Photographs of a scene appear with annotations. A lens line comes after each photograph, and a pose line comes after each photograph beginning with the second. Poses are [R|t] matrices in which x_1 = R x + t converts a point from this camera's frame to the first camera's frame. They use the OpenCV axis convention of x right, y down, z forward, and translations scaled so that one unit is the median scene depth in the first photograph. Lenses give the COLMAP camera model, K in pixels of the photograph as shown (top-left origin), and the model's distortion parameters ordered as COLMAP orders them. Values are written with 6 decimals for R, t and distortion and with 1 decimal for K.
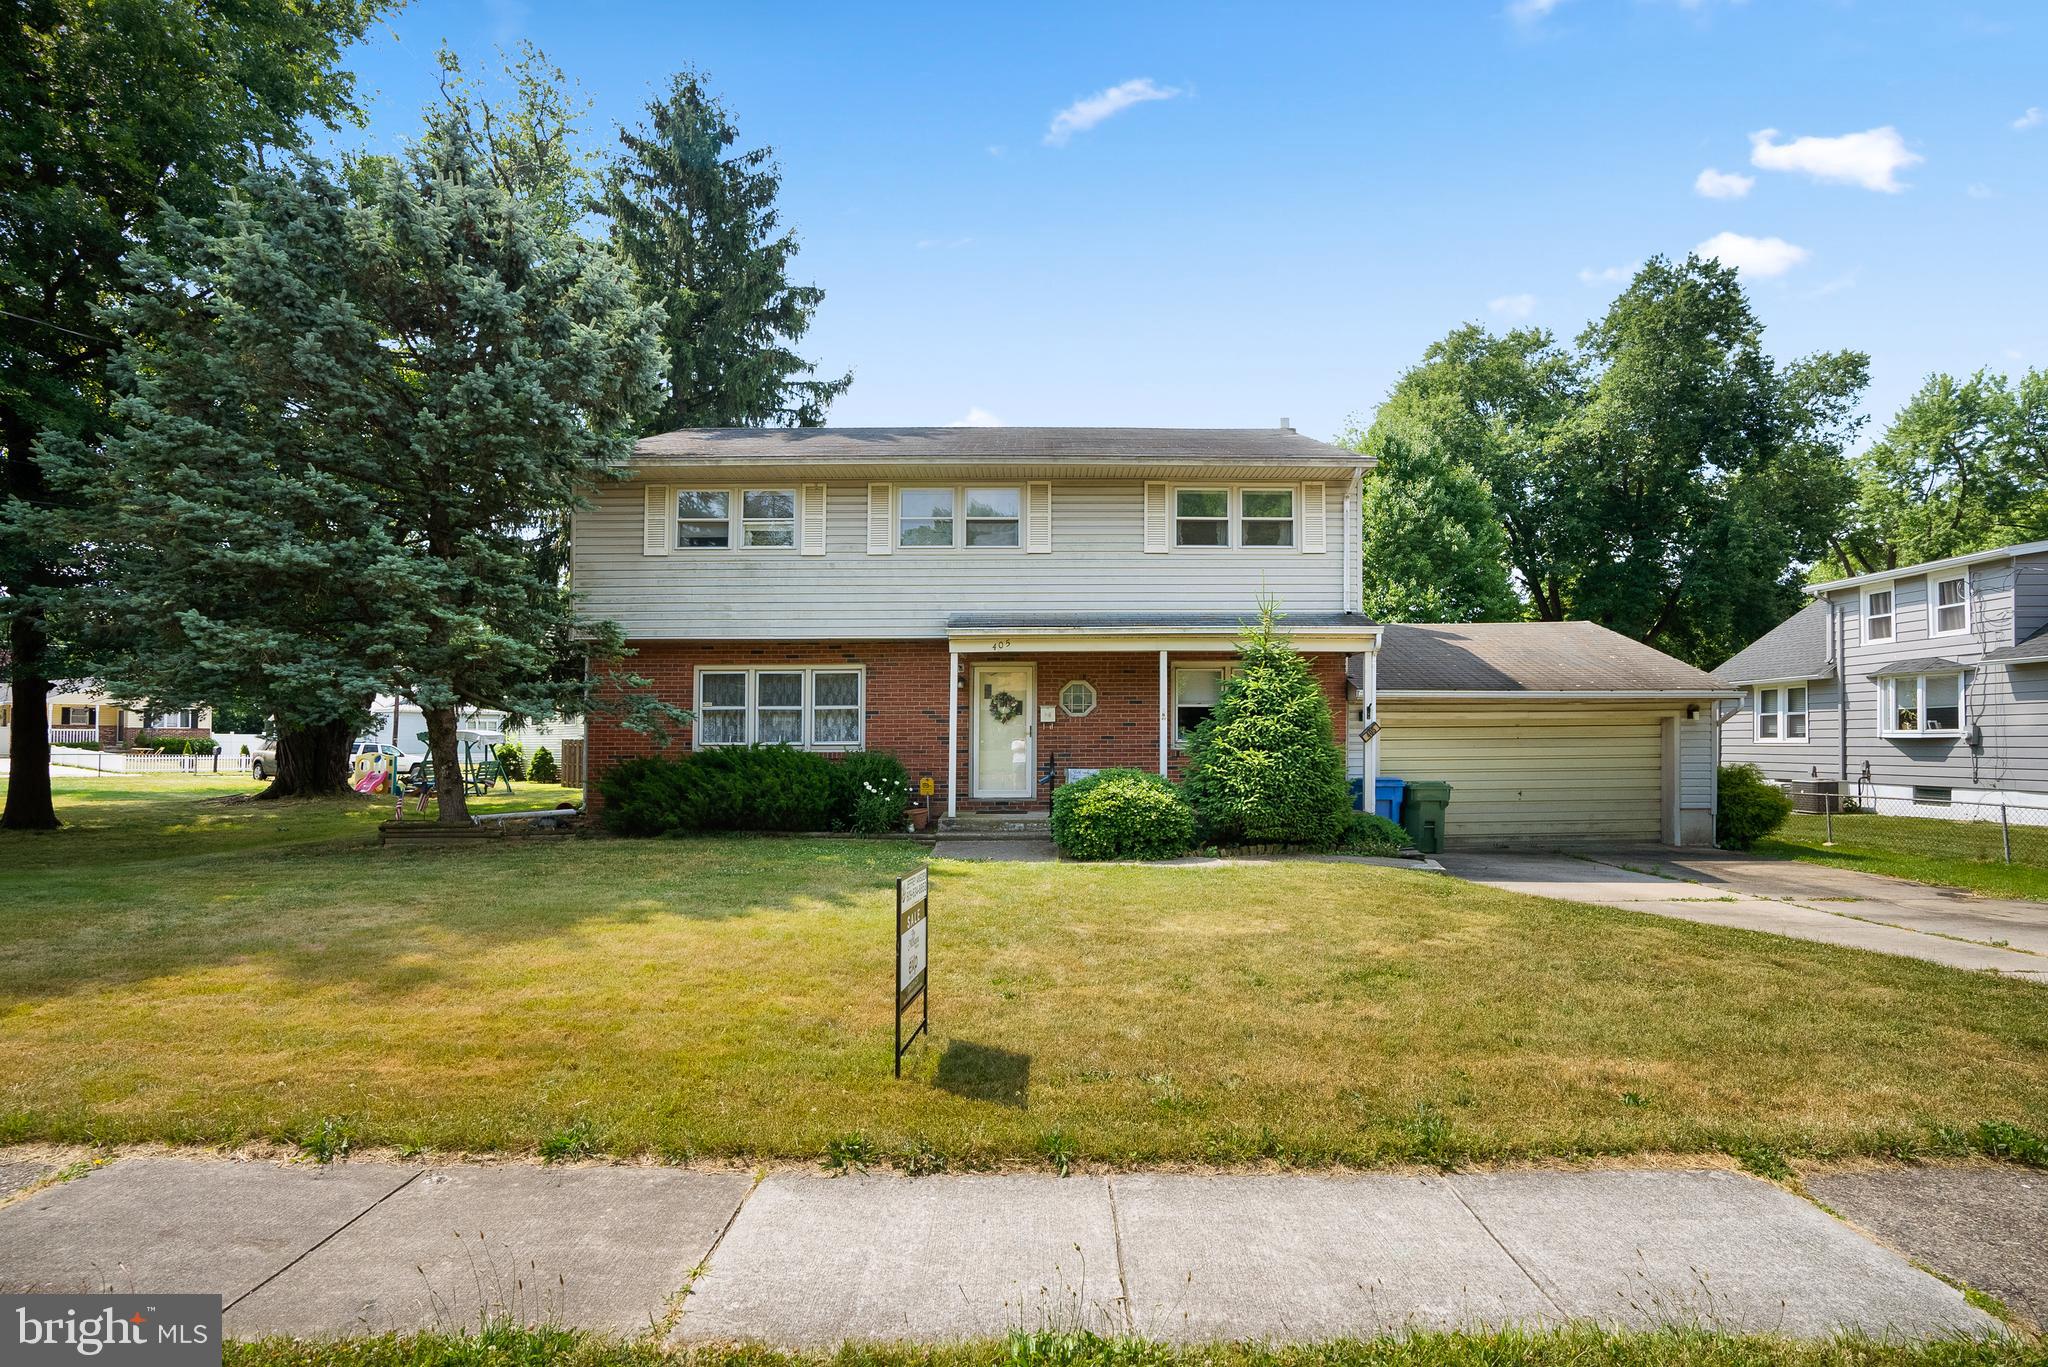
lens RADIAL K [[955.5, 0, 1027.8], [0, 955.5, 695.1], [0, 0, 1]] dist [-0.027609, 0.000078]
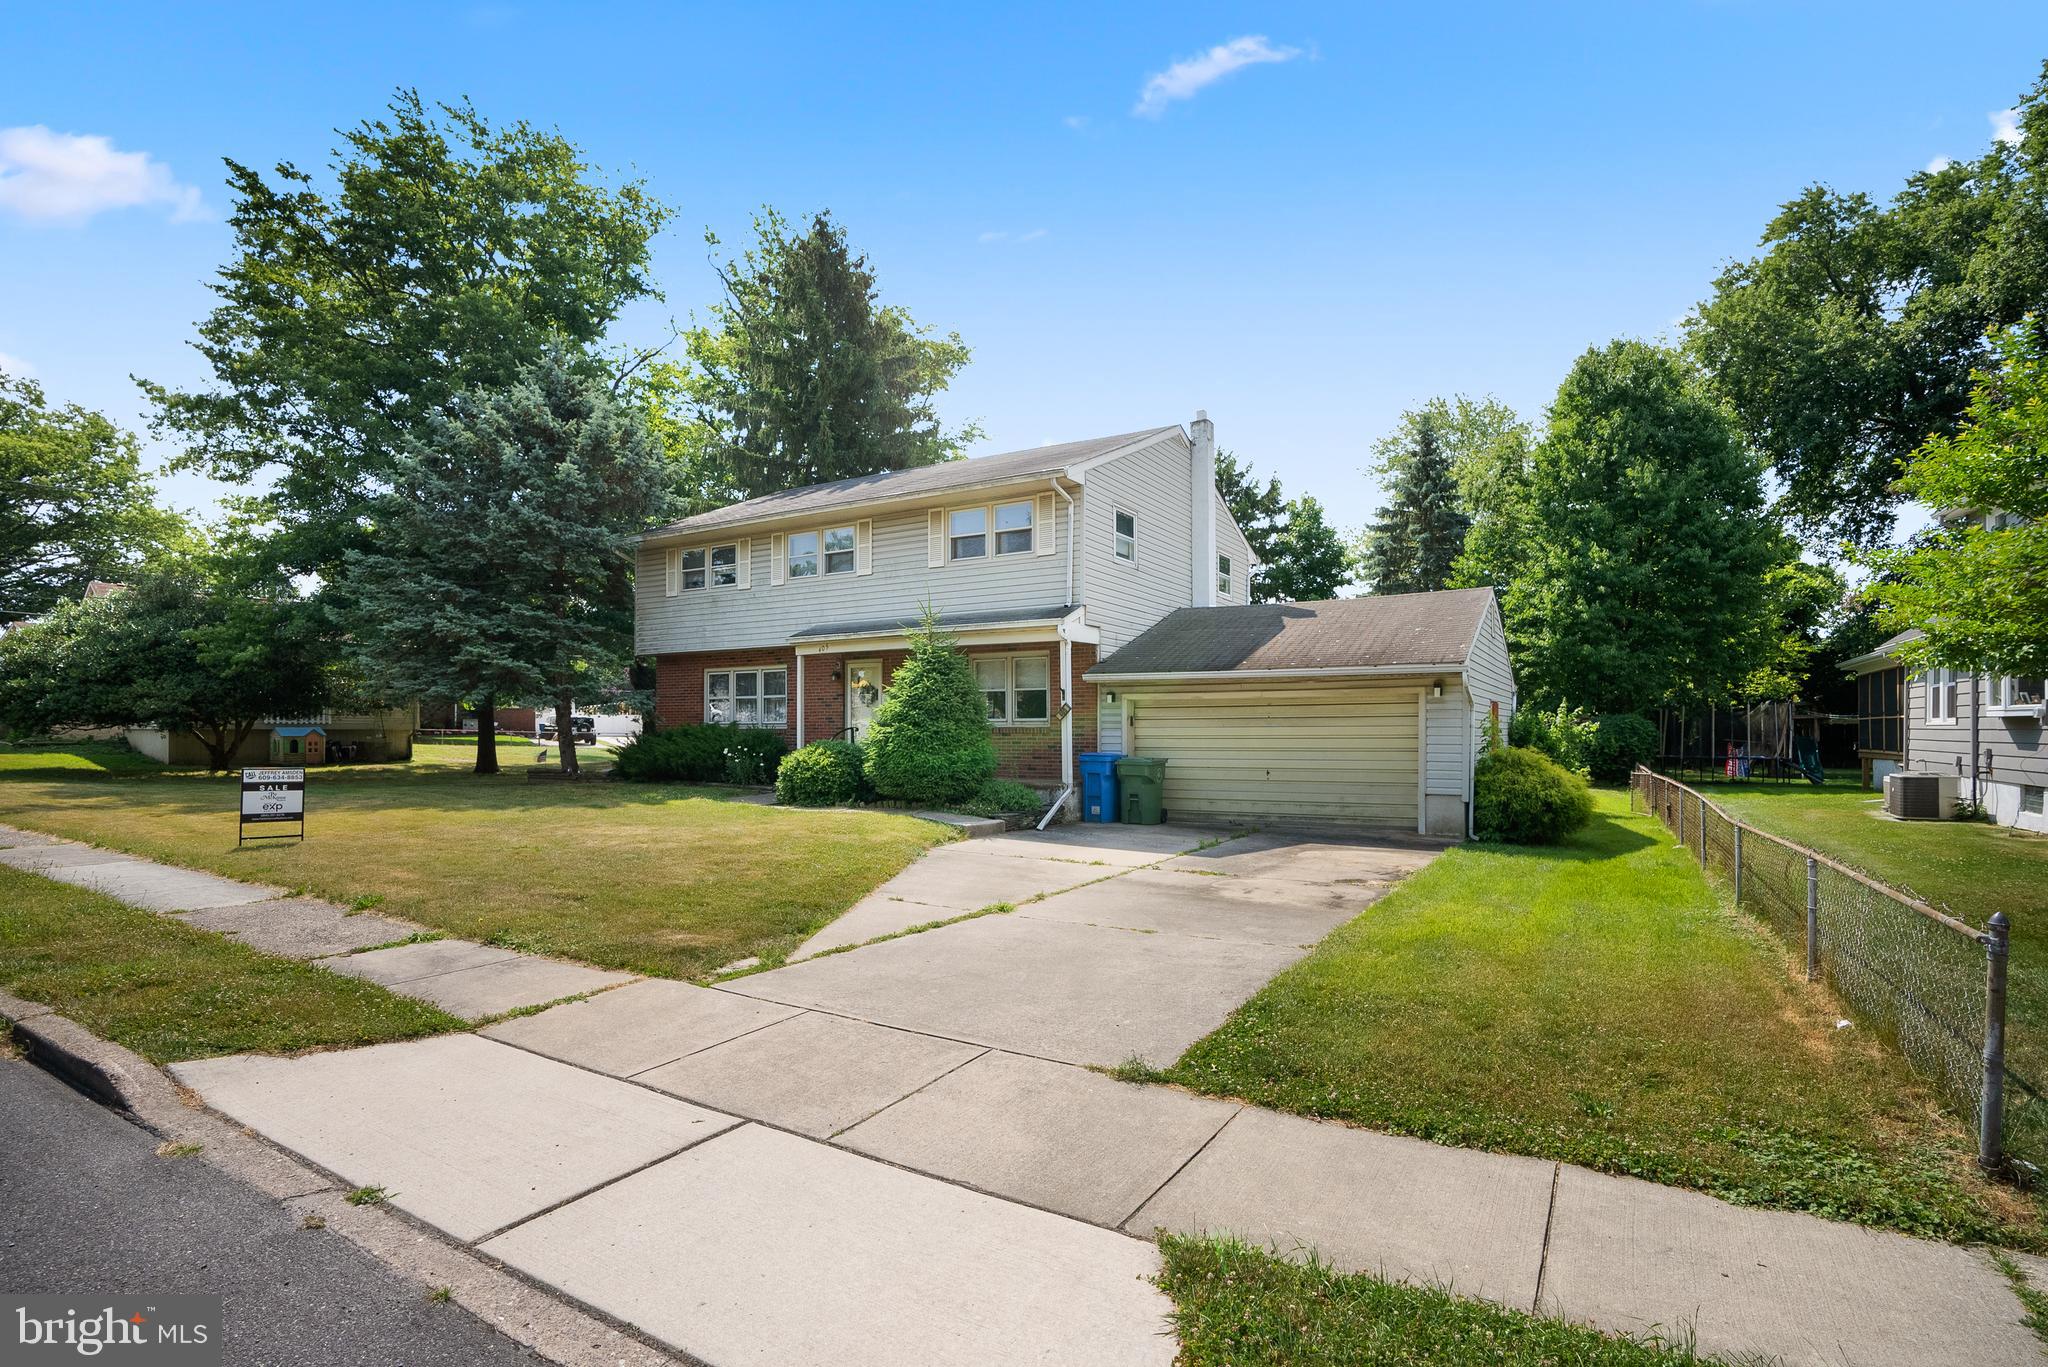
lens RADIAL K [[955.5, 0, 1025.6], [0, 955.5, 694.7], [0, 0, 1]] dist [-0.027609, 0.000078]
pose [[0.856132, -0.014678, -0.516549, 0.824384], [0.024583, 0.999622, 0.012338, 0.002190], [0.516173, -0.023261, 0.856169, 0.004822]]
